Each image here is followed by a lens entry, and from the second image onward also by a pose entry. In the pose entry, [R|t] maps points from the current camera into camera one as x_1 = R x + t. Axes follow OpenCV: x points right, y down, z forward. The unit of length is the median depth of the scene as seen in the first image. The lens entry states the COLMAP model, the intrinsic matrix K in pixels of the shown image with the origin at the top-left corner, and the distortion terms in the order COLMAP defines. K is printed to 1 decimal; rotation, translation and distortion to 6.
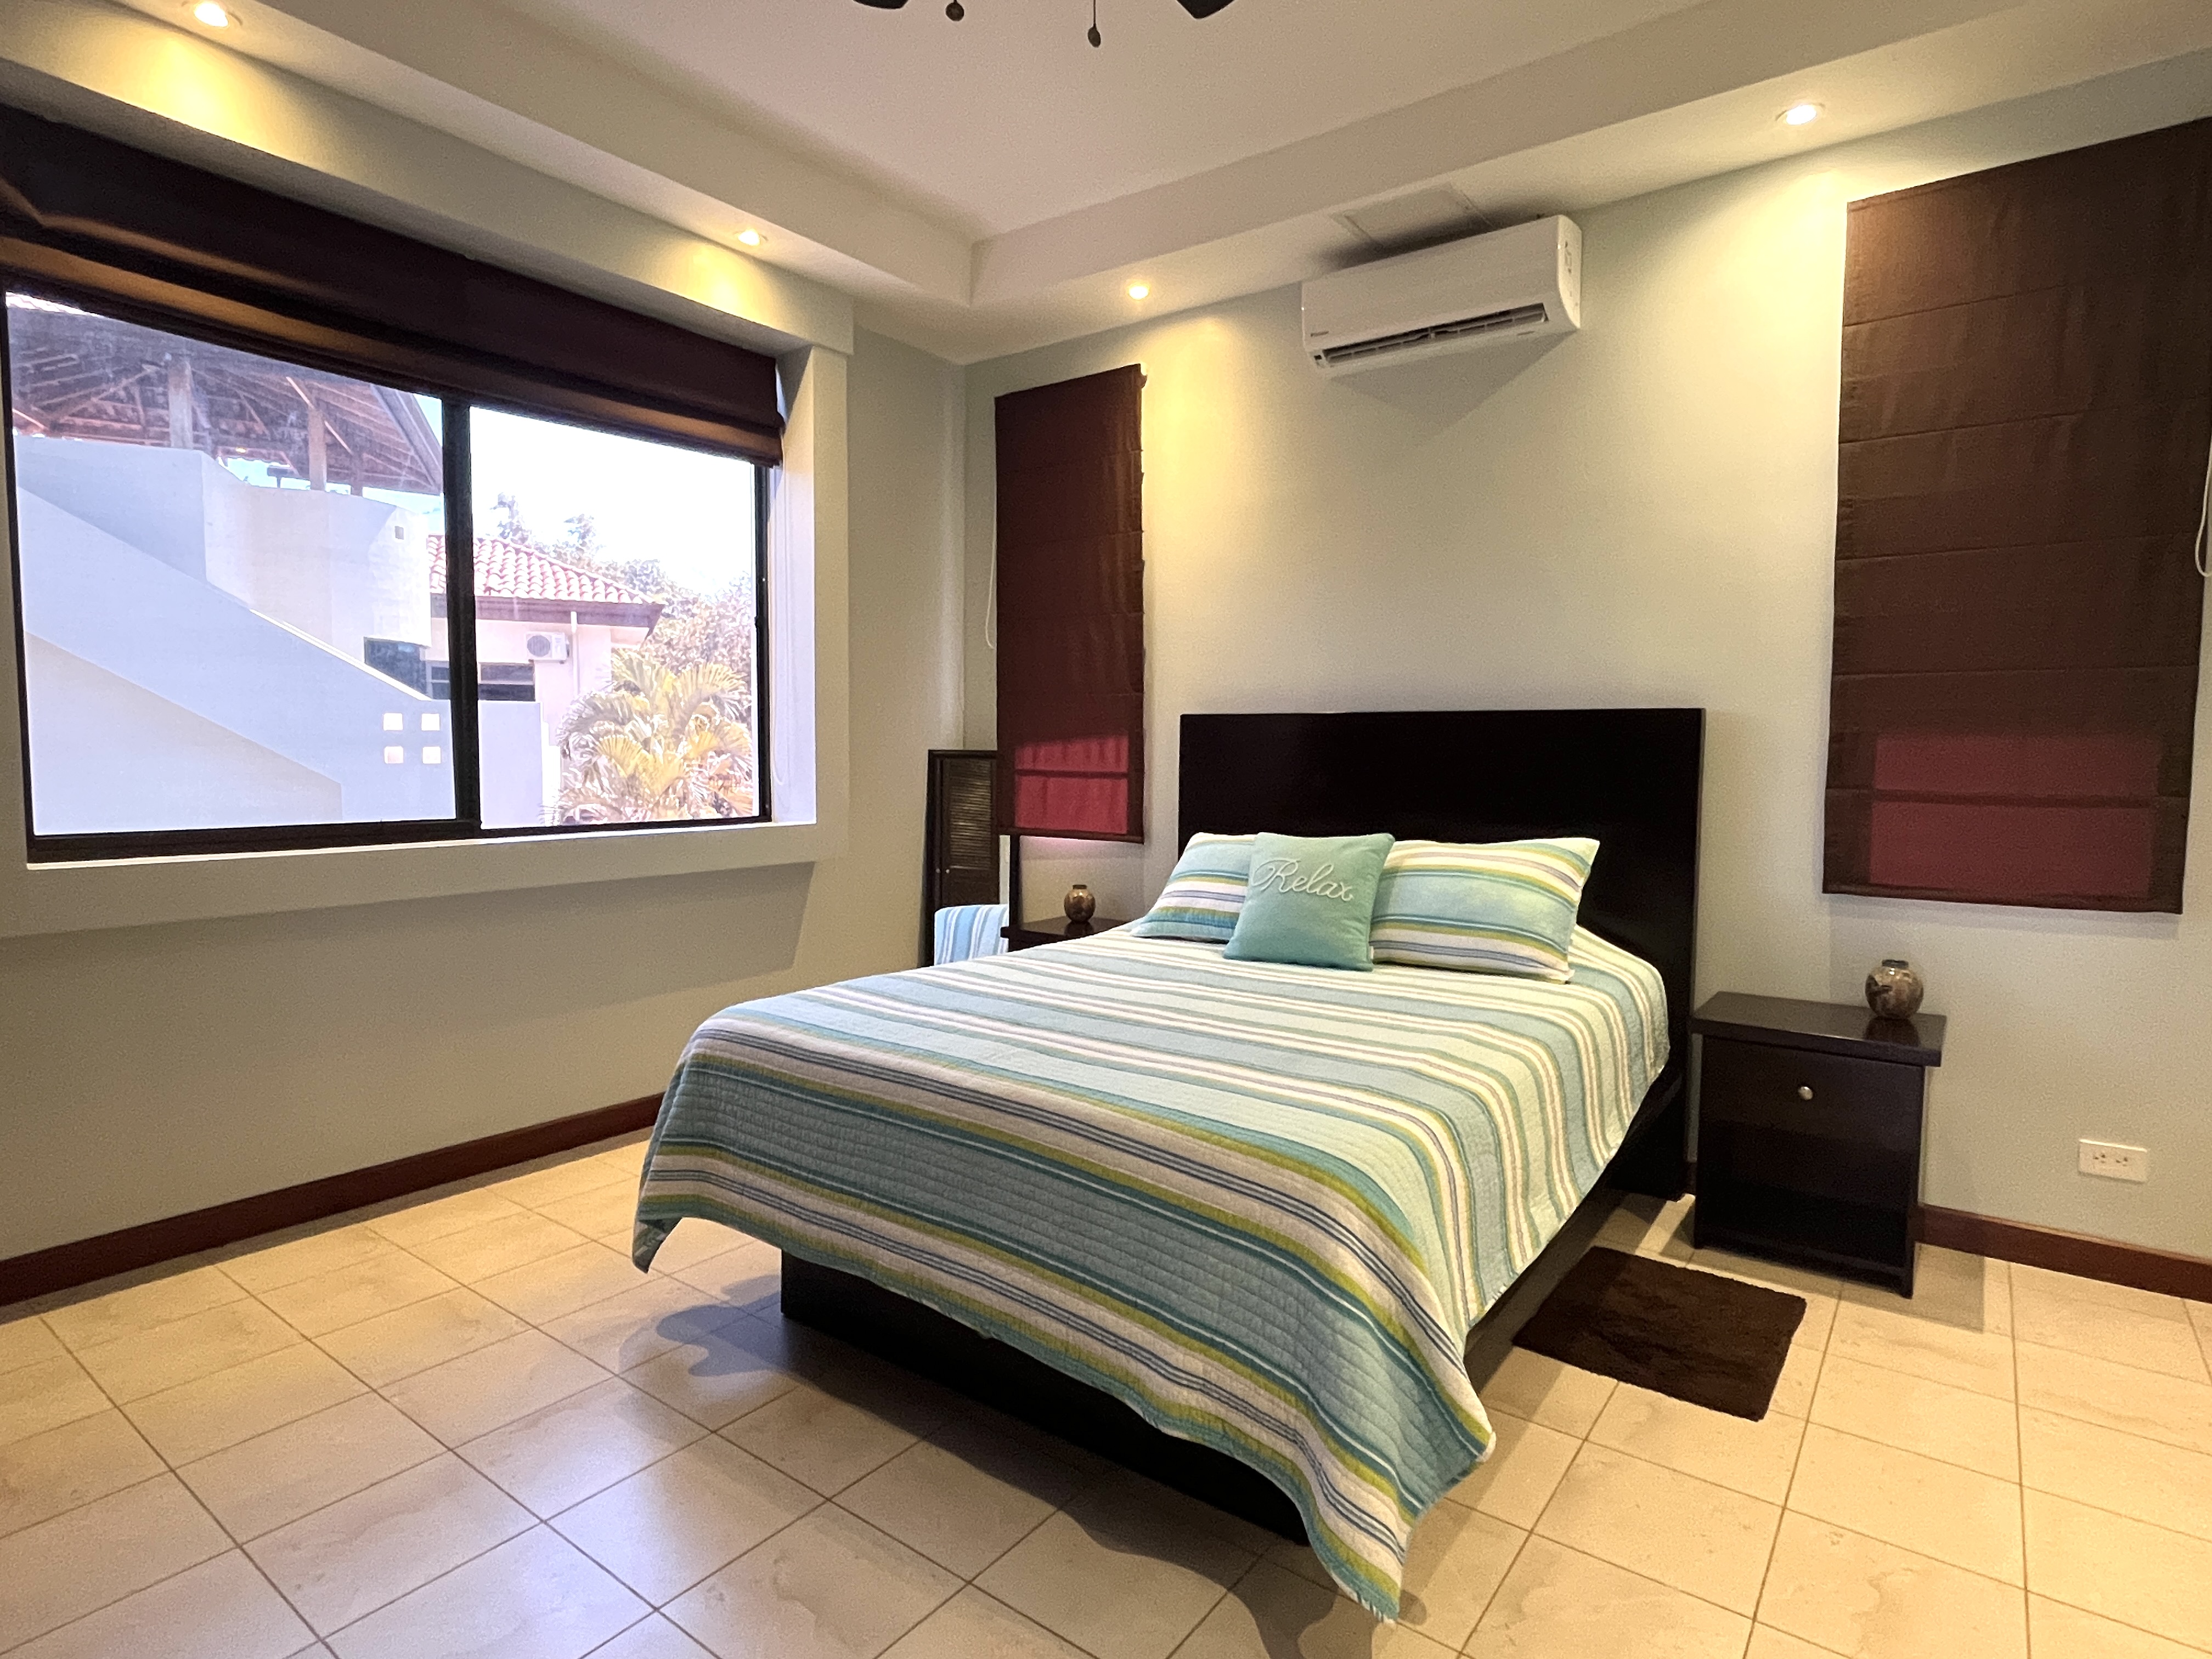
lens RADIAL K [[1178.6, 0, 1111.0], [0, 1178.6, 819.3], [0, 0, 1]] dist [-0.002908, -0.000503]
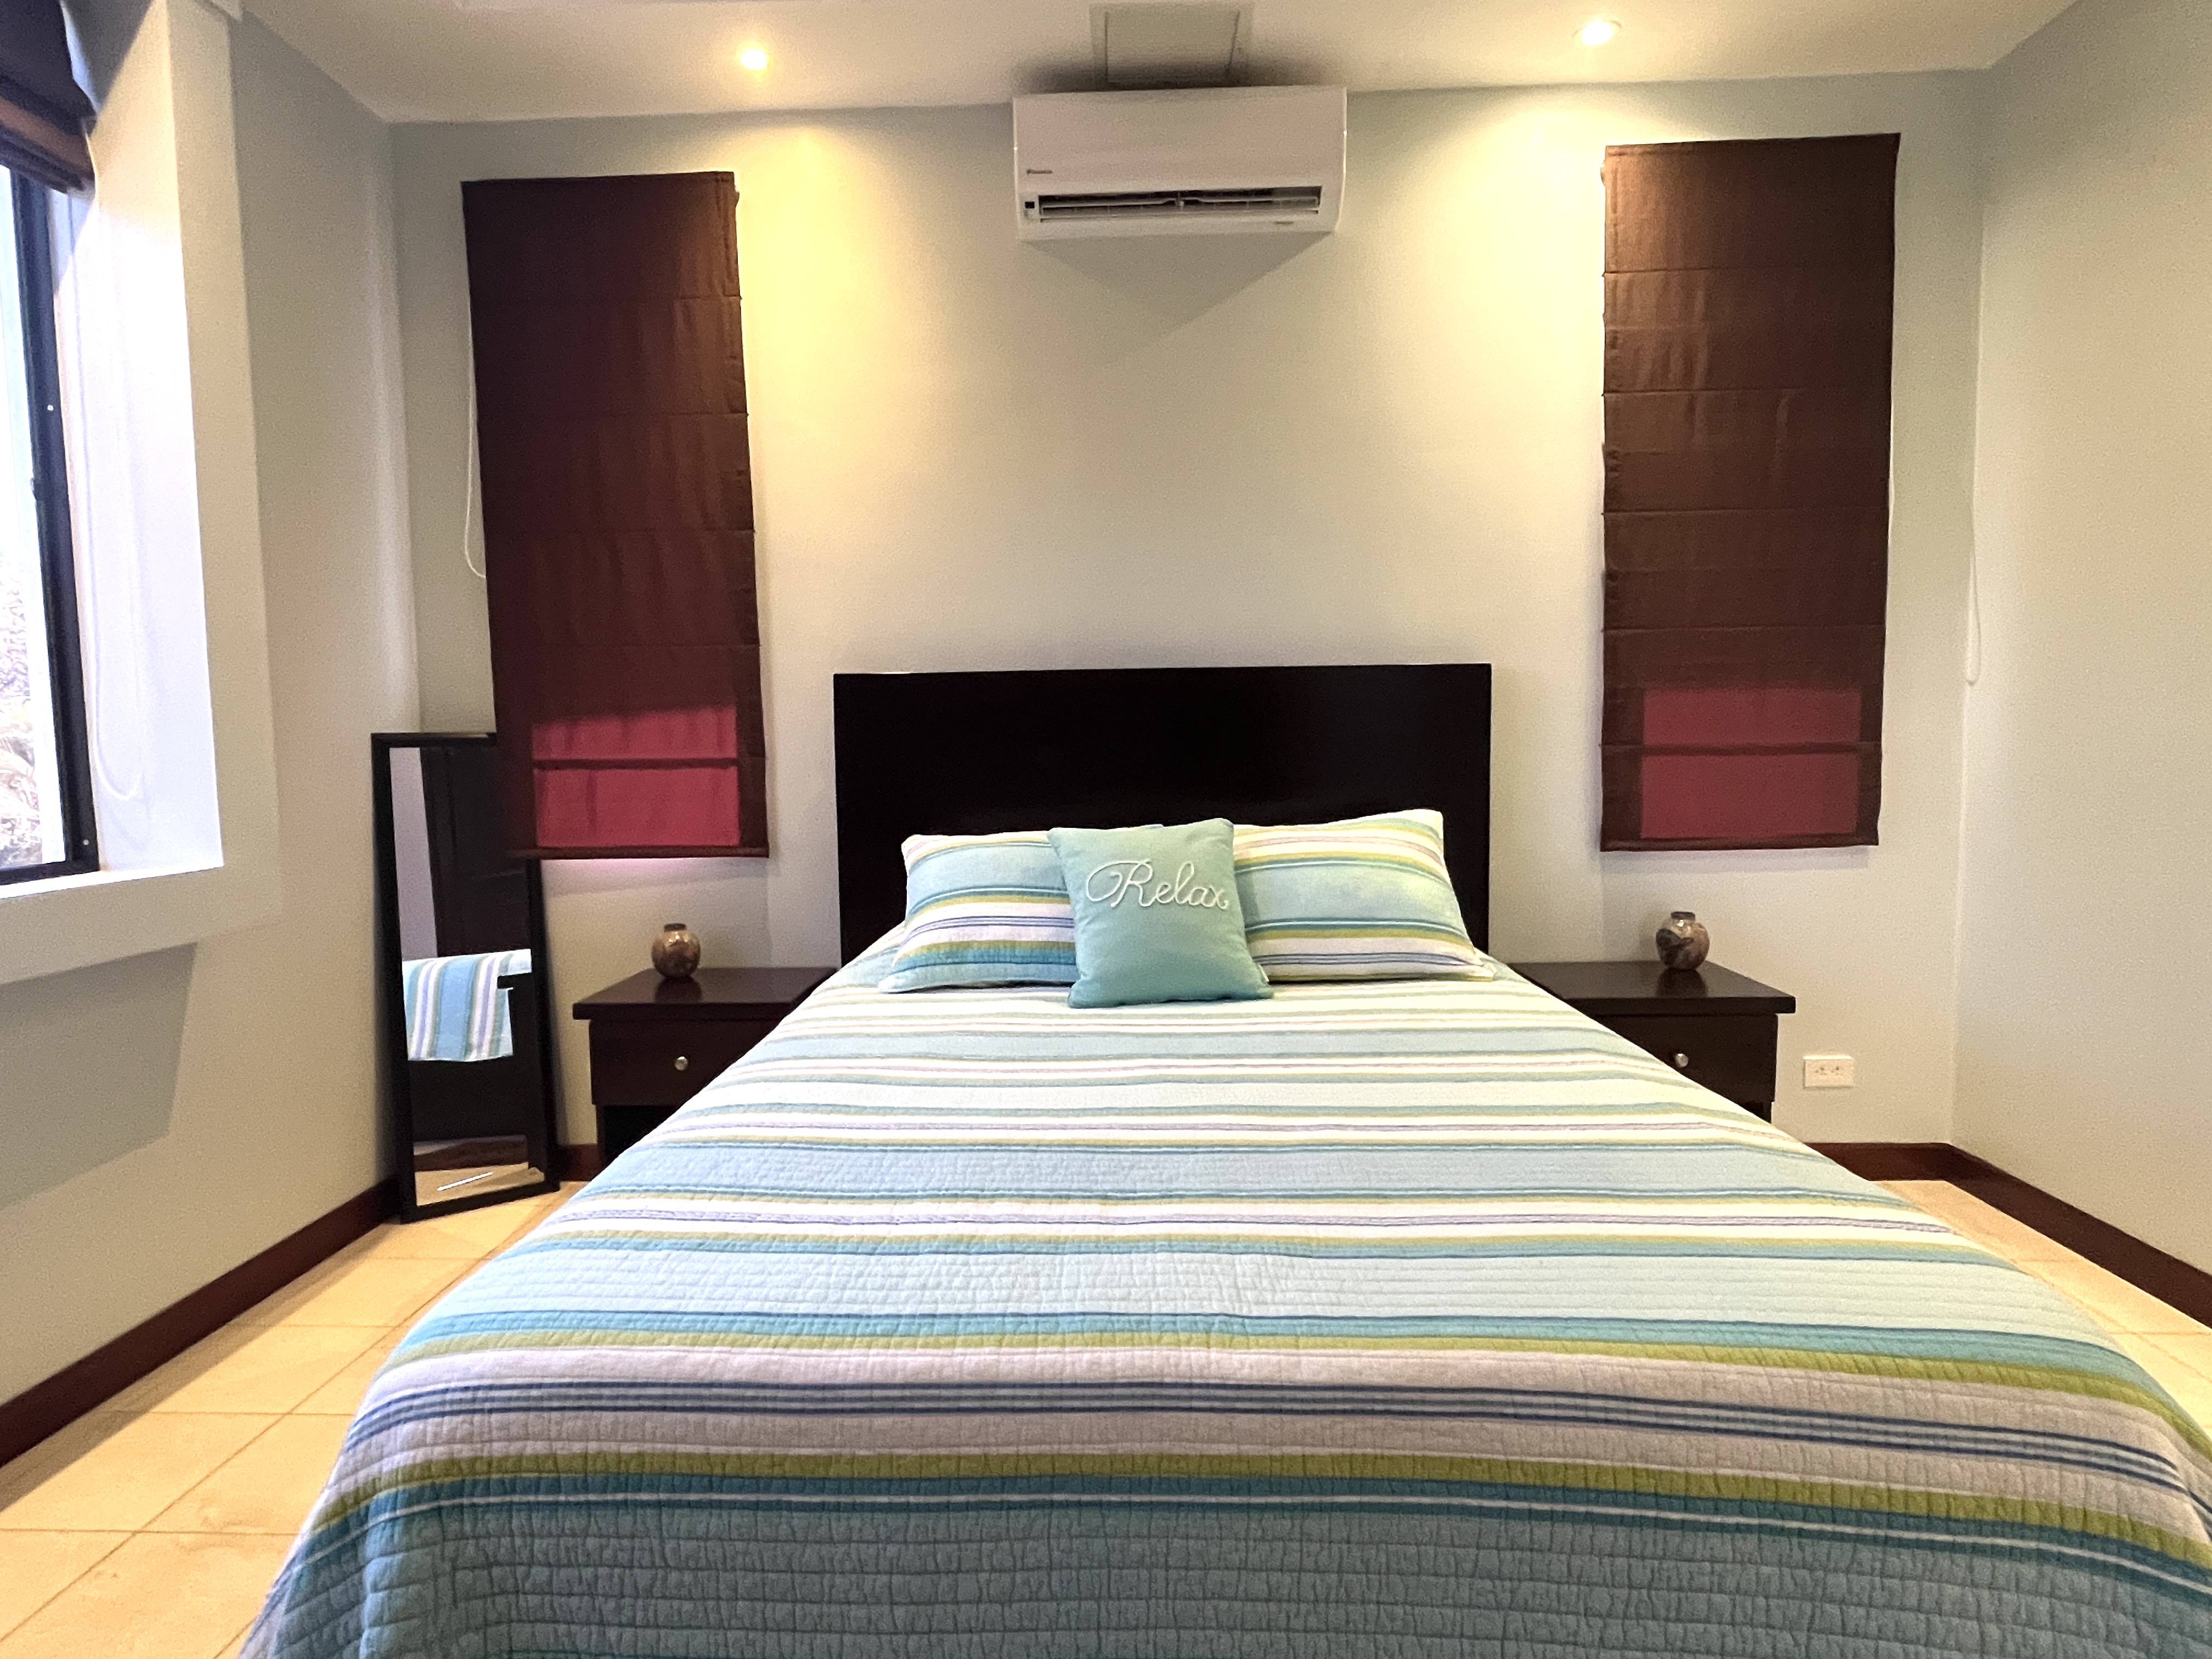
lens RADIAL K [[1178.6, 0, 1111.0], [0, 1178.6, 819.3], [0, 0, 1]] dist [-0.002908, -0.000503]
pose [[0.823417, -0.060122, 0.564243, -0.283520], [0.055680, 0.998133, 0.025099, -0.011824], [-0.564698, 0.010751, 0.825227, 0.411302]]
